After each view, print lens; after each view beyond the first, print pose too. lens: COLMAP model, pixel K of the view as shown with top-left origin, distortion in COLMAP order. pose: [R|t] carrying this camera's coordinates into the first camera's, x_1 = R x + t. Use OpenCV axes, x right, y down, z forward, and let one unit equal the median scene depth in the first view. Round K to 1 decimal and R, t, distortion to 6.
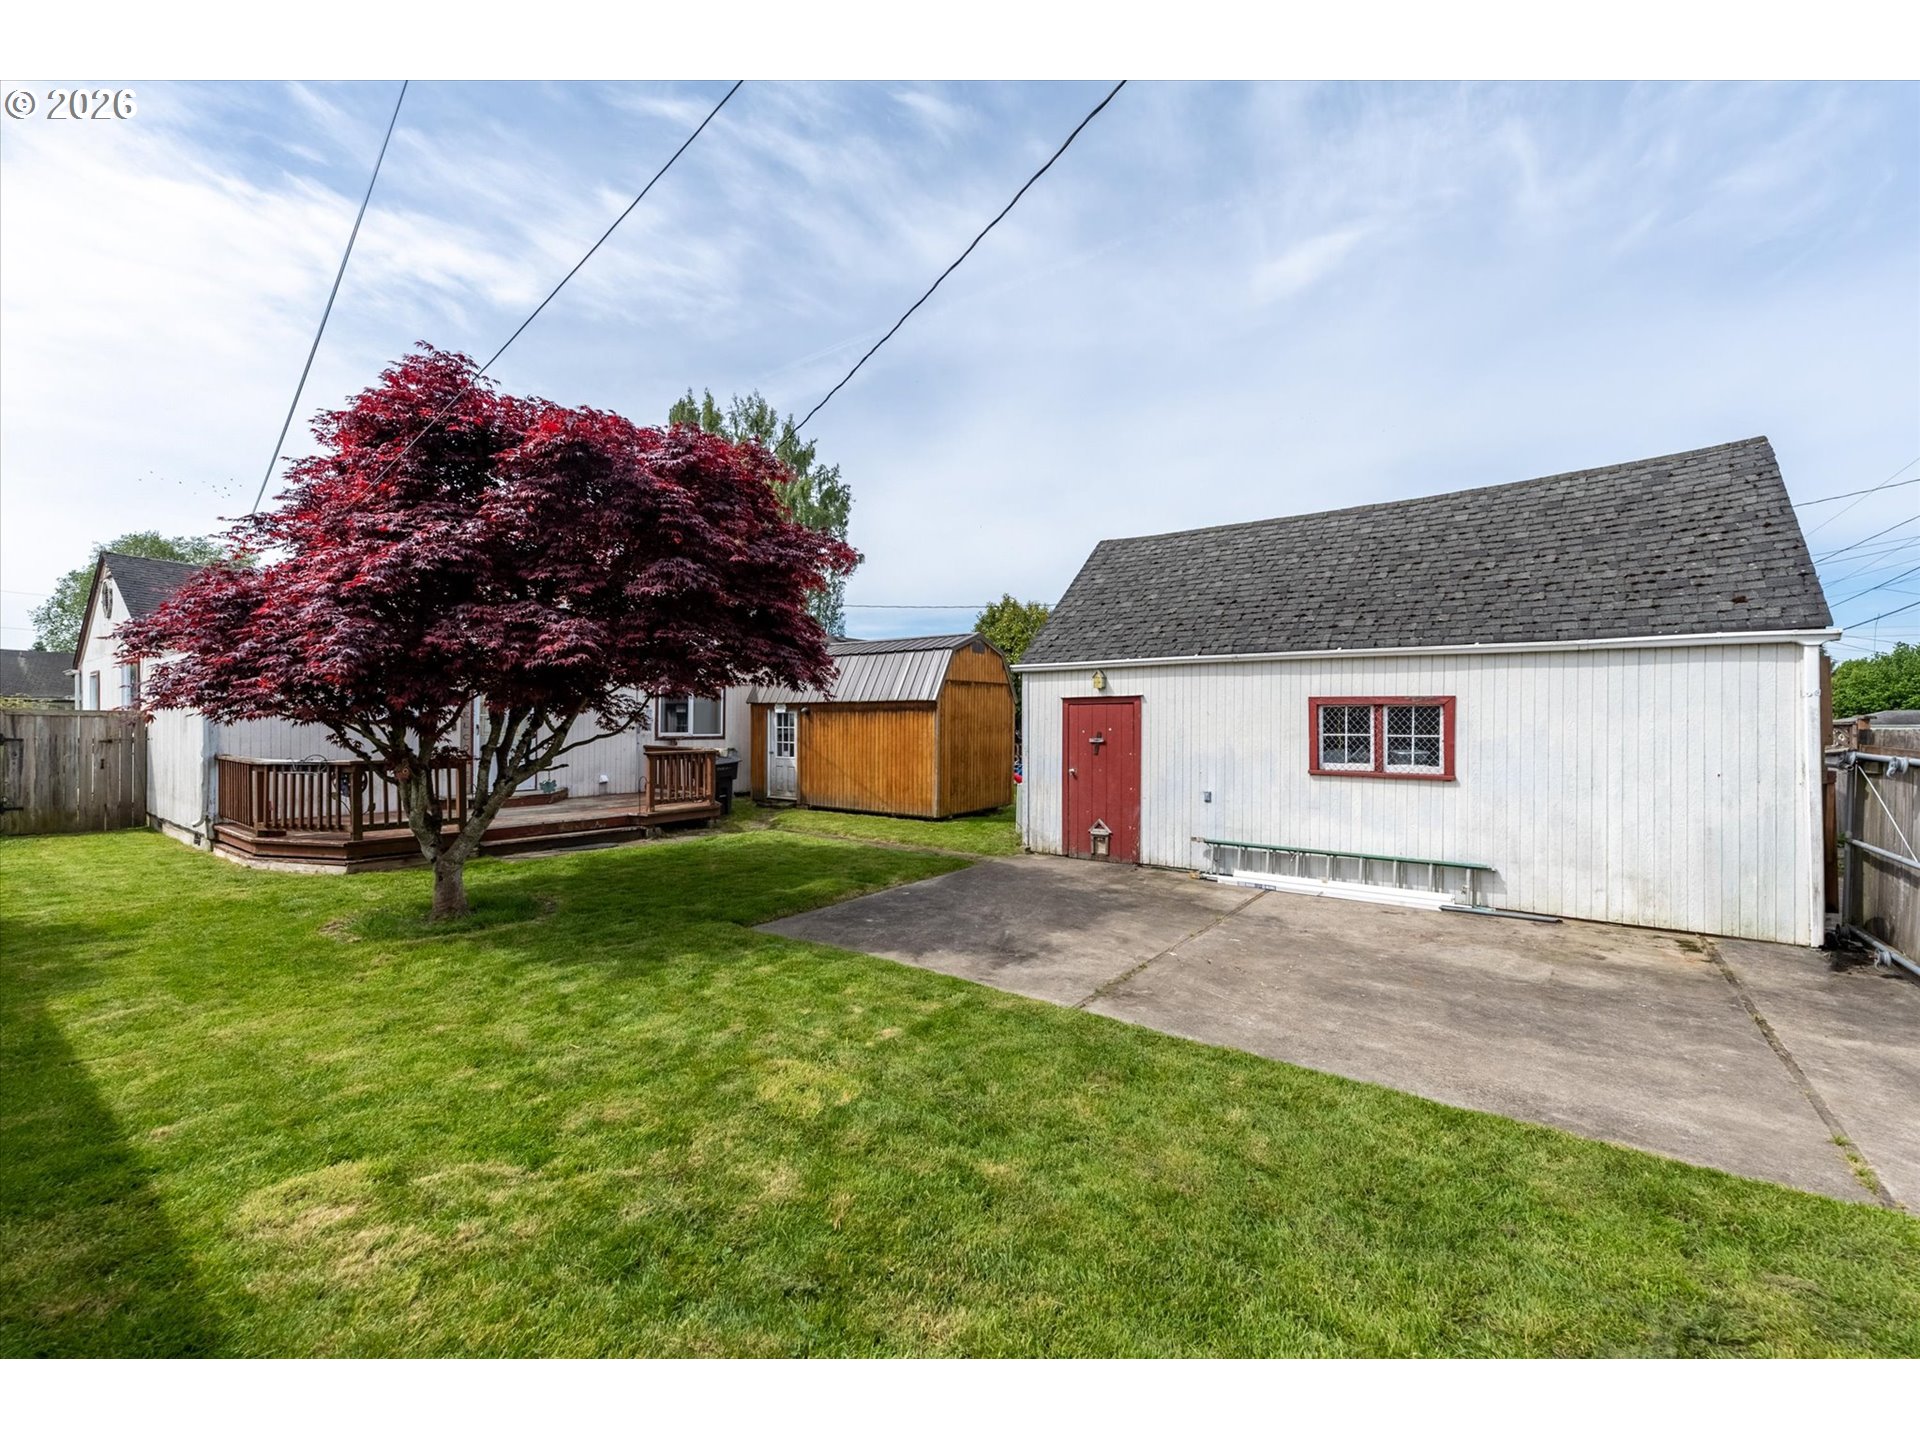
lens RADIAL K [[737.3, 0, 957.8], [0, 737.3, 721.7], [0, 0, 1]] dist [-0.001150, -0.000010]
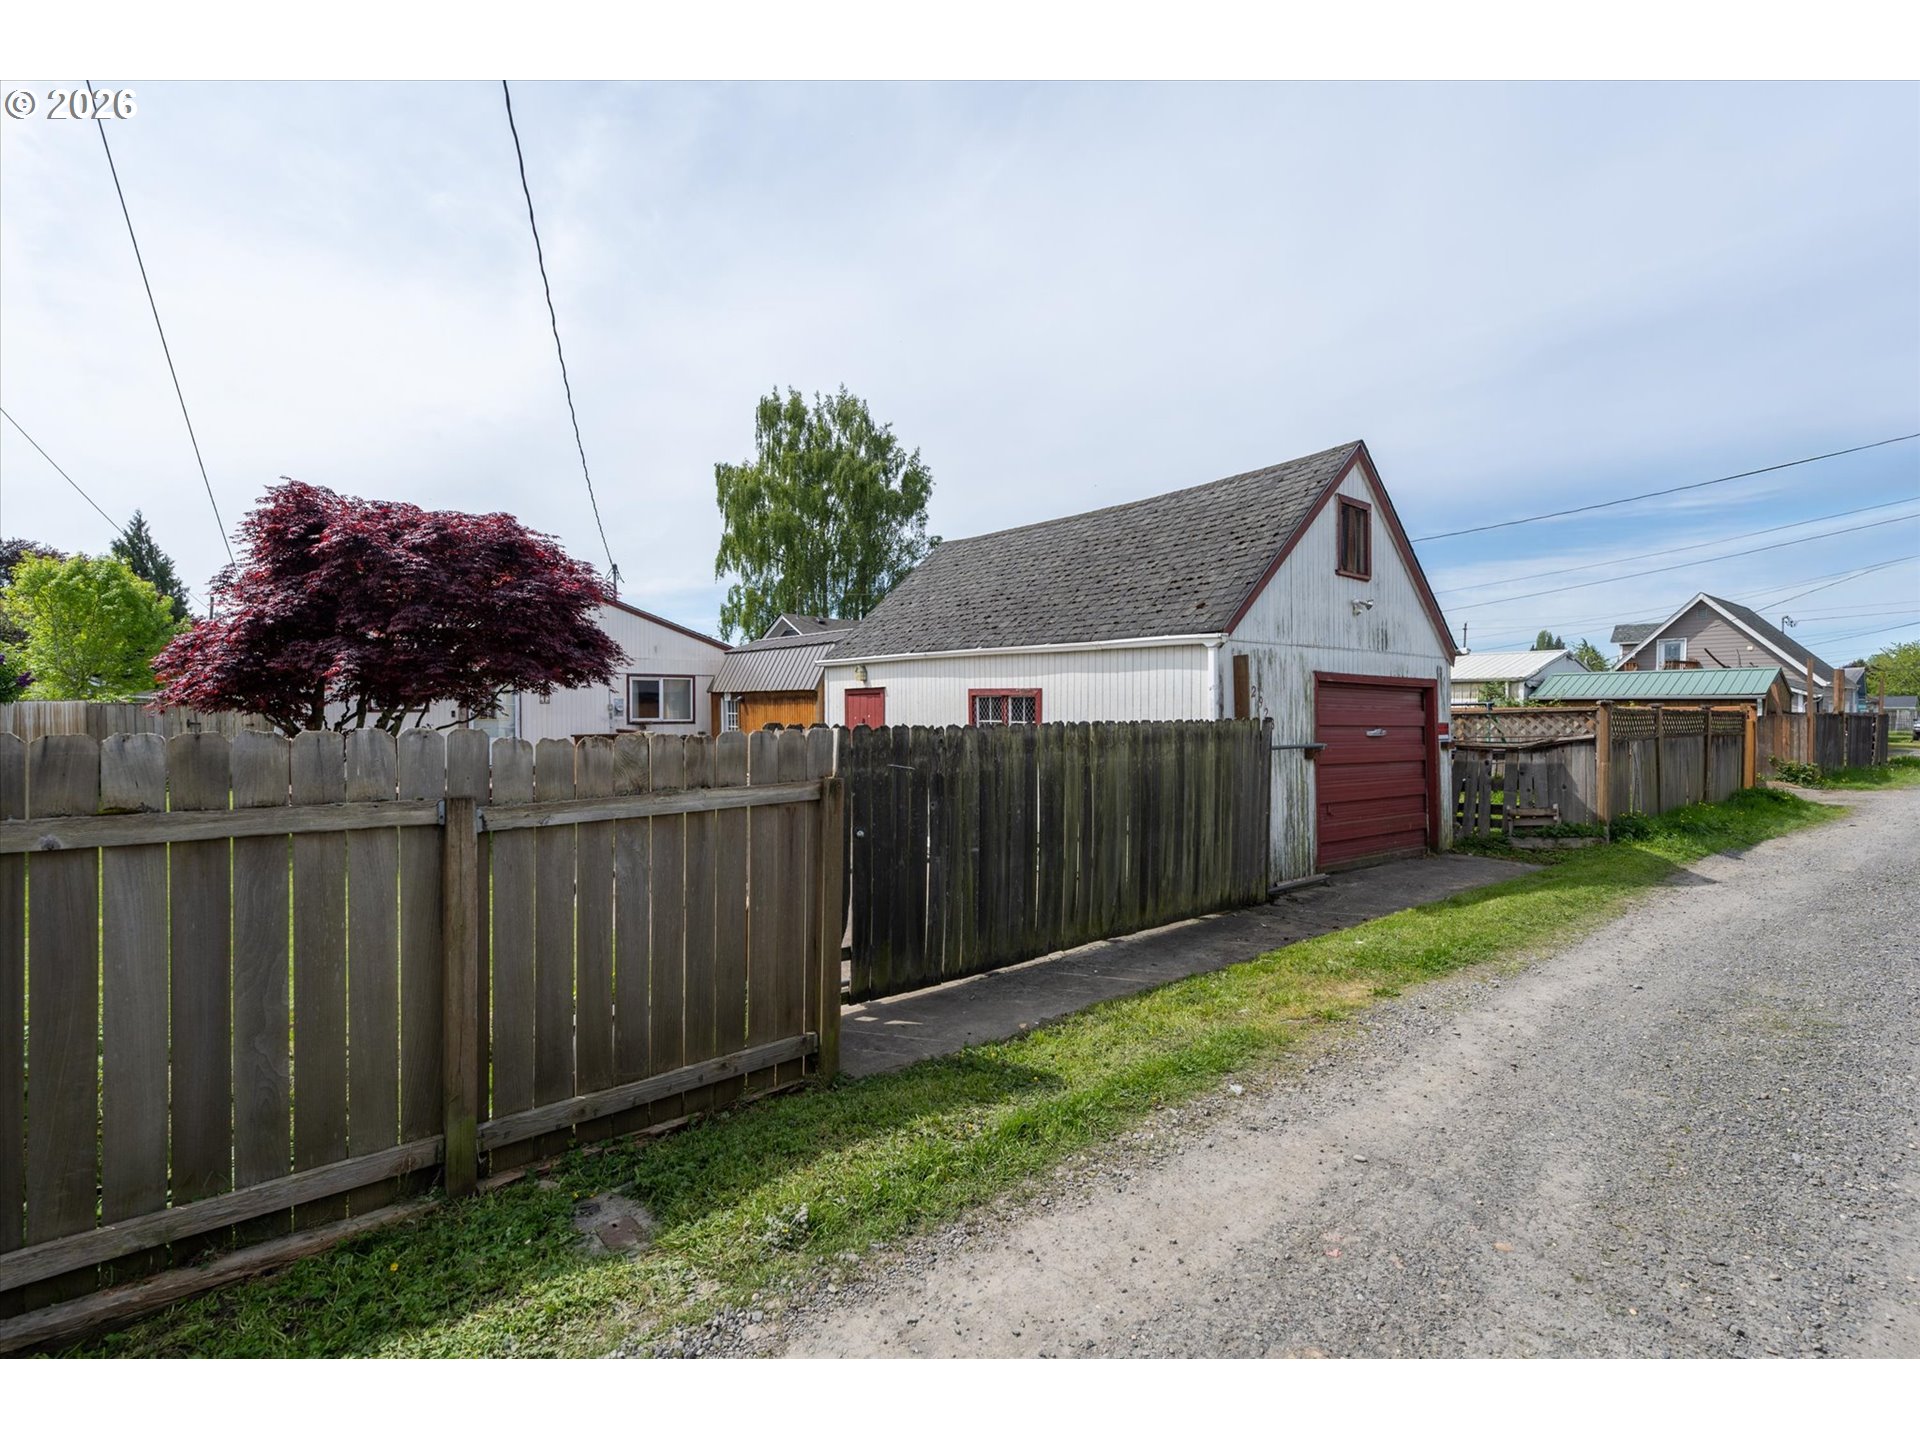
lens RADIAL K [[804.4, 0, 959.4], [0, 804.4, 713.0], [0, 0, 1]] dist [0.000189, 0.000080]
pose [[0.973056, -0.000816, -0.230566, 0.638277], [0.003266, 0.999942, 0.010244, -0.007015], [0.230544, -0.010721, 0.973003, -0.212801]]
